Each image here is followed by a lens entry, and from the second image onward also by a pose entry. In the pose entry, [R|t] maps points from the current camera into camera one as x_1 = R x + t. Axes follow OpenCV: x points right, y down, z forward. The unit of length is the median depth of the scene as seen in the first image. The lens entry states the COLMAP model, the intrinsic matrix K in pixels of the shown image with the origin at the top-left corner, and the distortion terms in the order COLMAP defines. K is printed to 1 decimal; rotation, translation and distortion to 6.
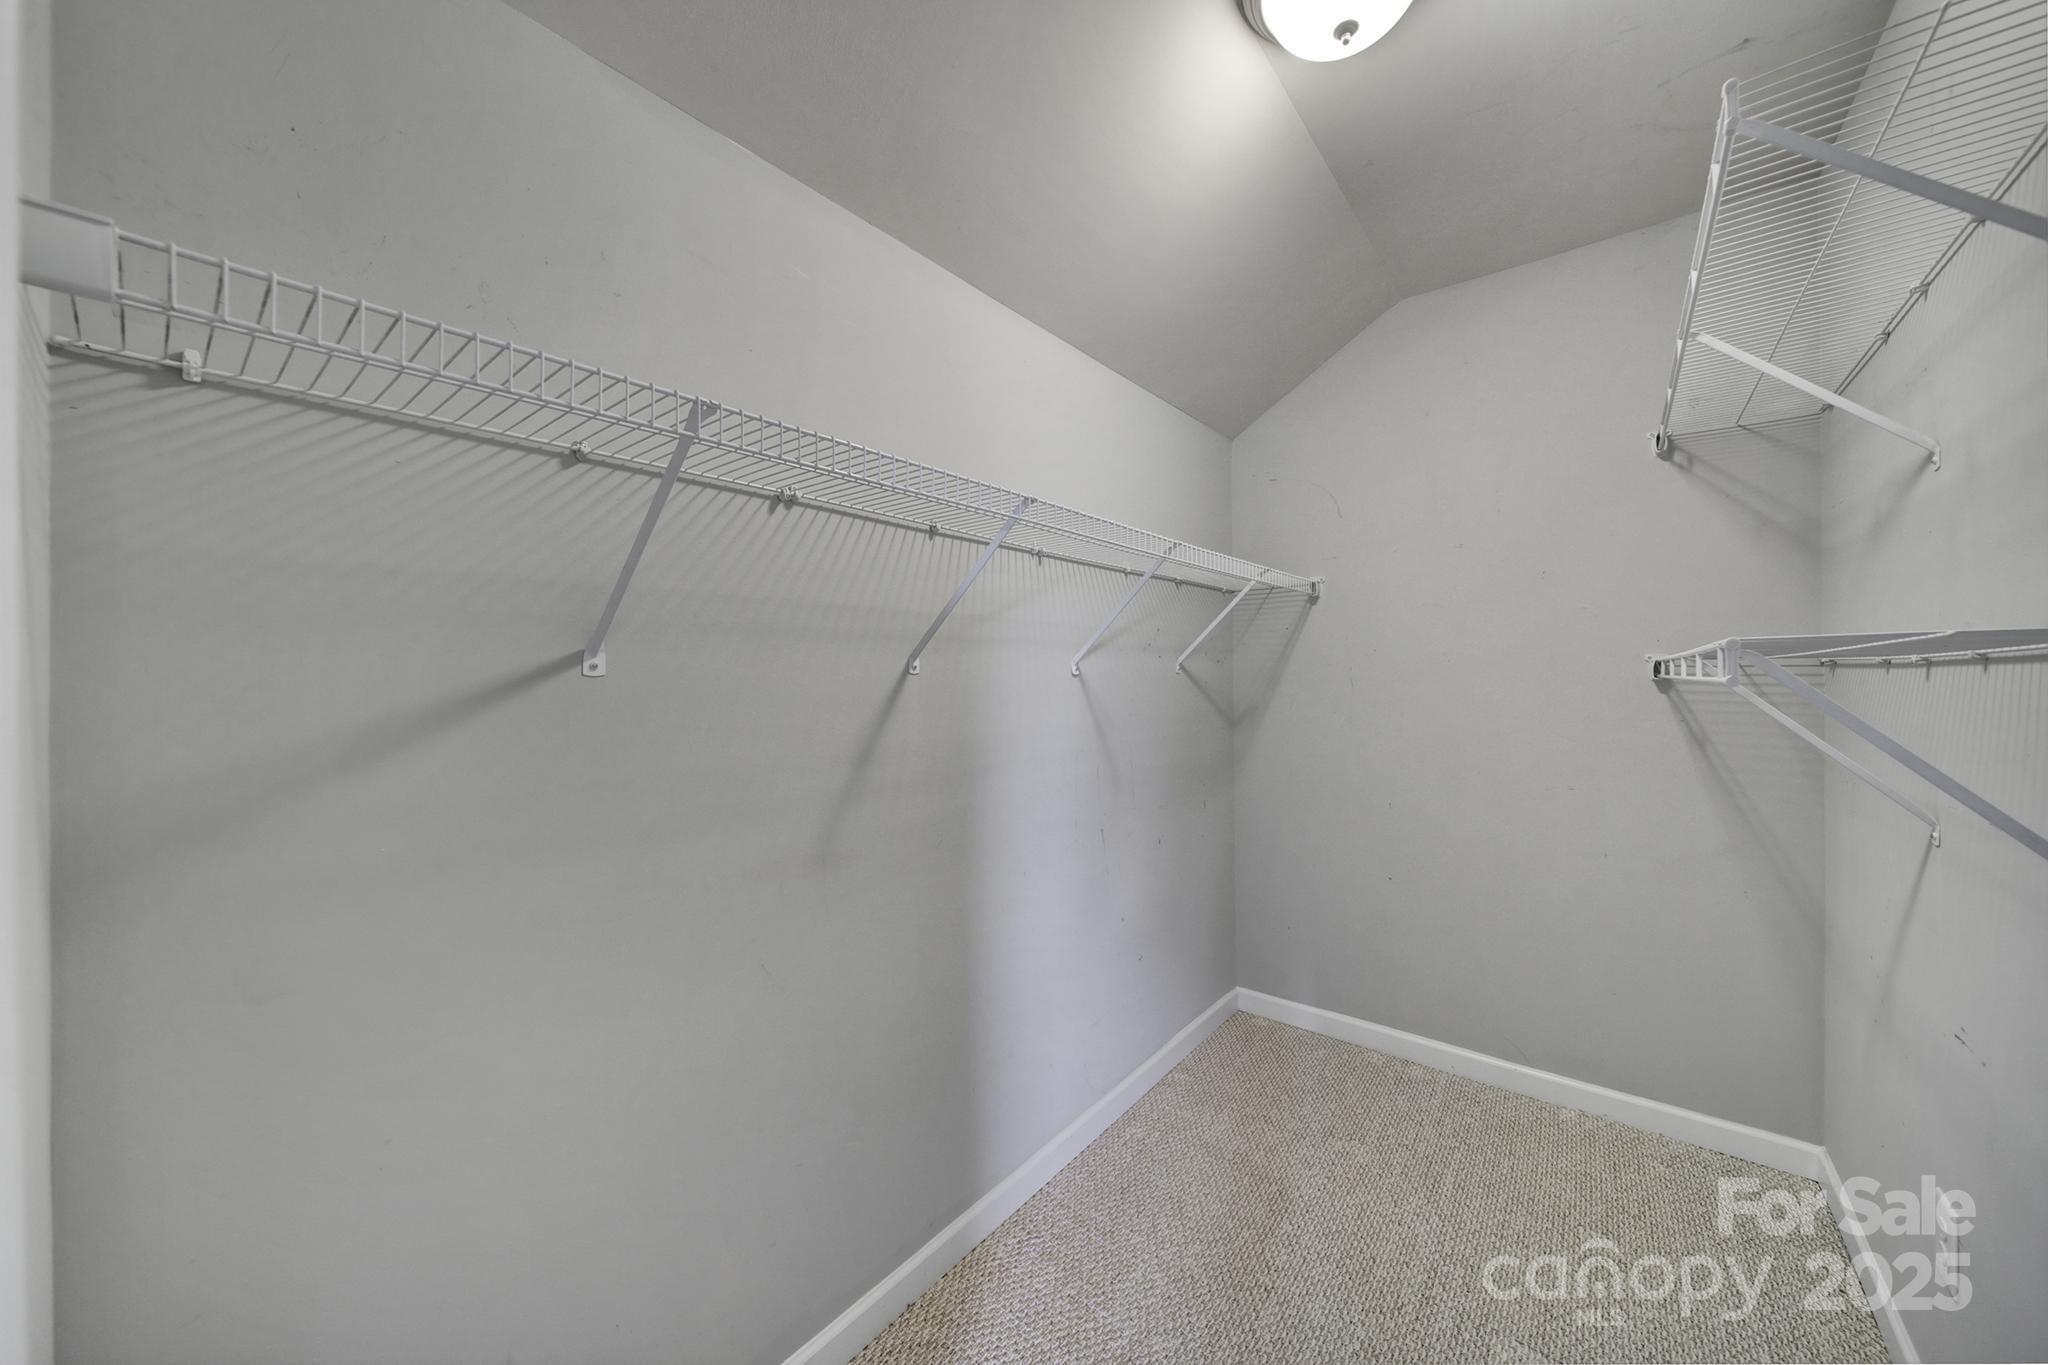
lens RADIAL K [[723.6, 0, 1019.9], [0, 723.6, 677.7], [0, 0, 1]] dist [0.000817, -0.001596]
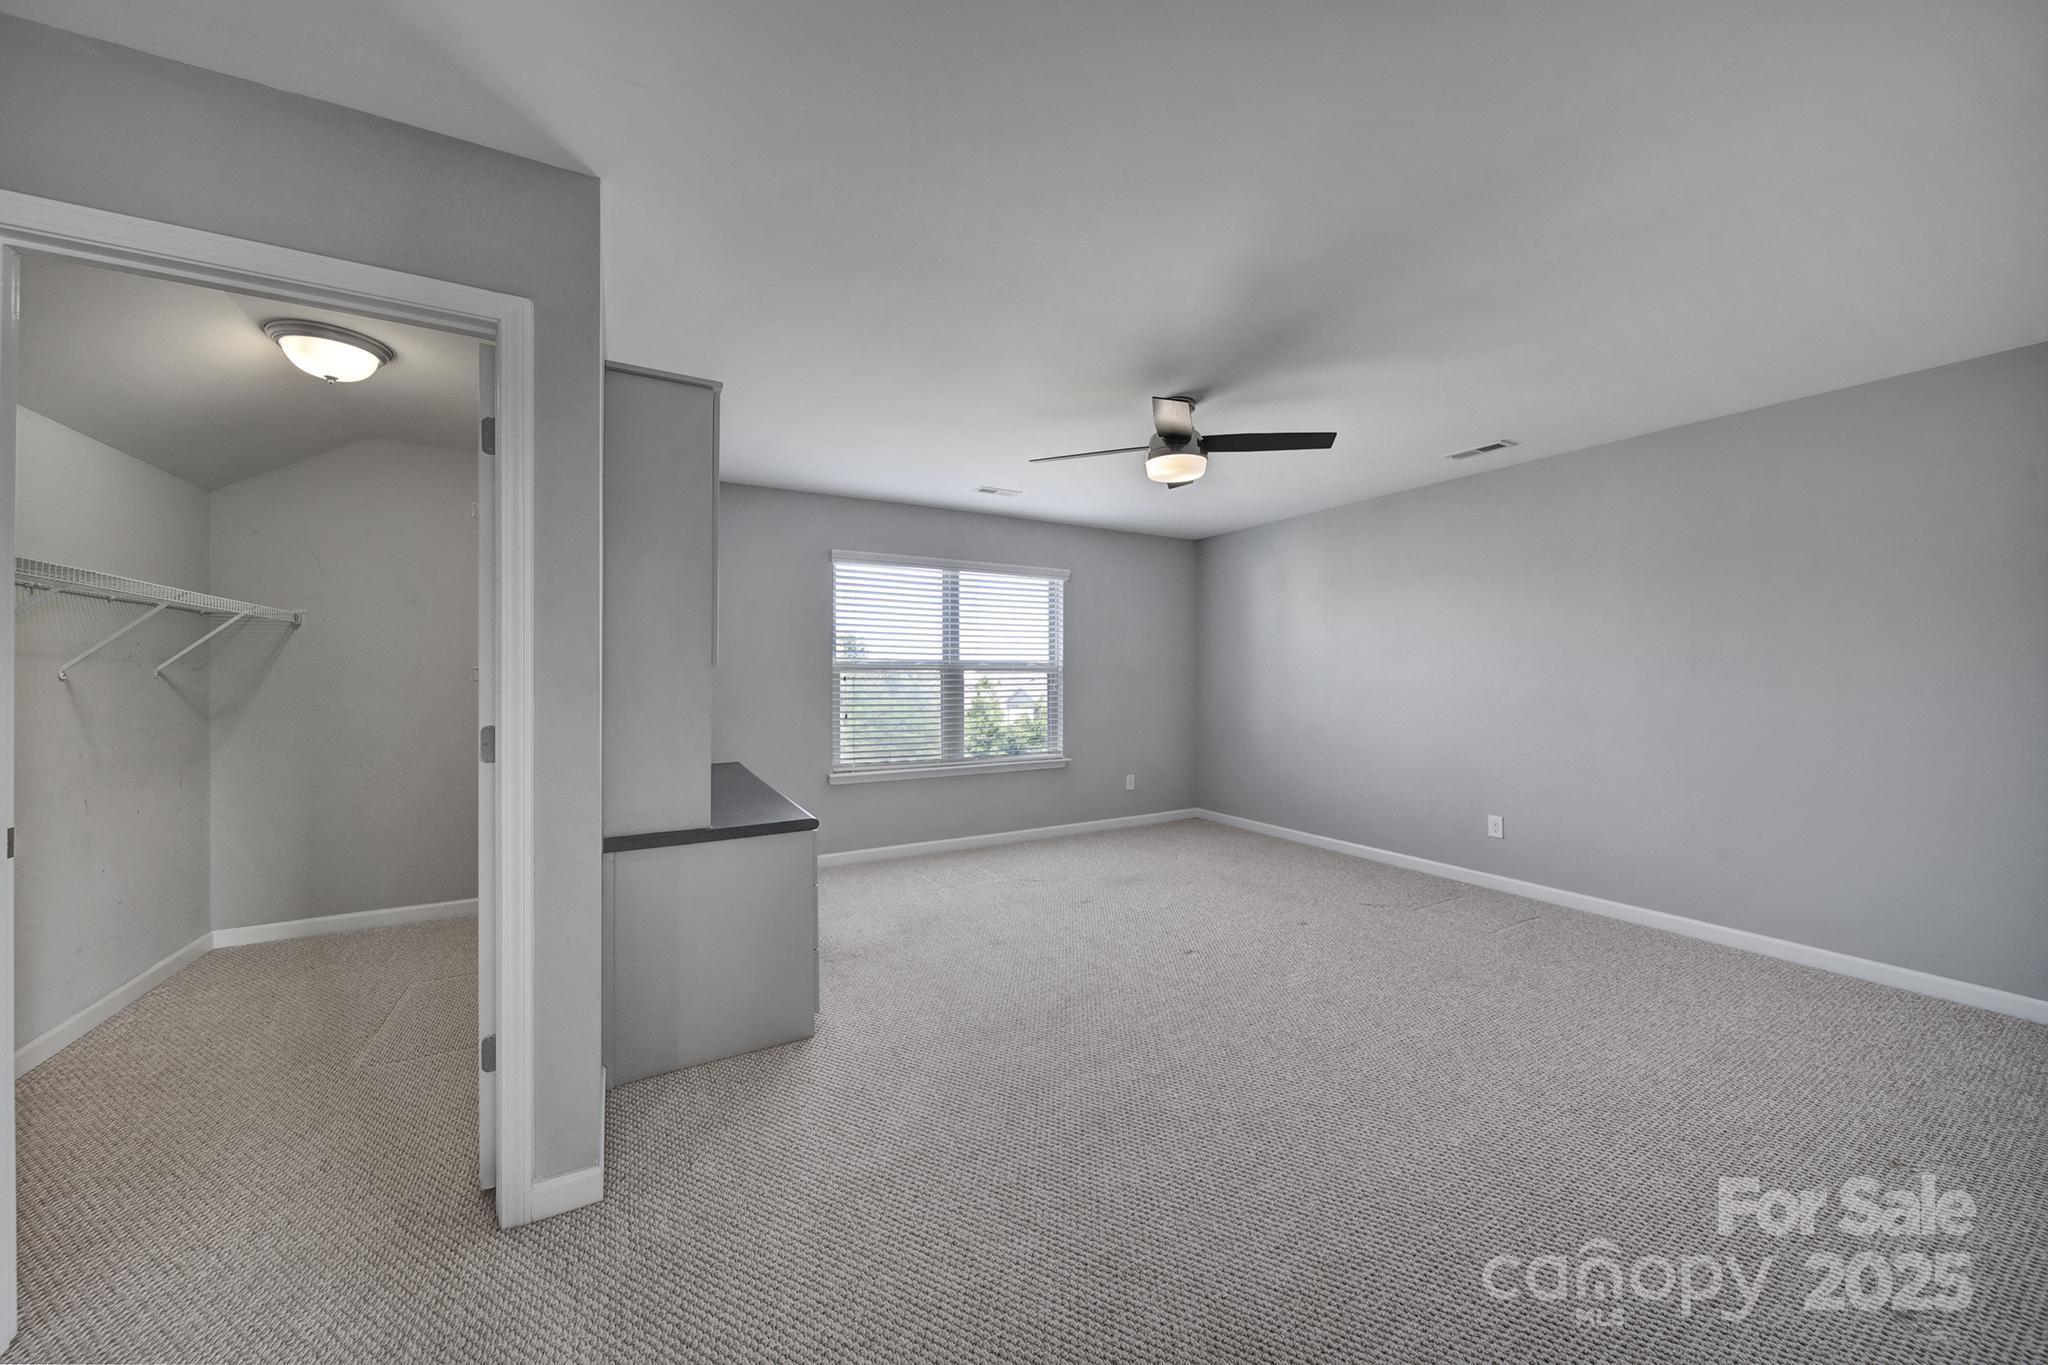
lens RADIAL K [[723.6, 0, 1025.0], [0, 723.6, 675.6], [0, 0, 1]] dist [0.000817, -0.001596]
pose [[0.363996, 0.011938, 0.931324, -0.426554], [-0.000740, 0.999921, -0.012528, 0.002213], [-0.931400, 0.003871, 0.363976, -0.914232]]
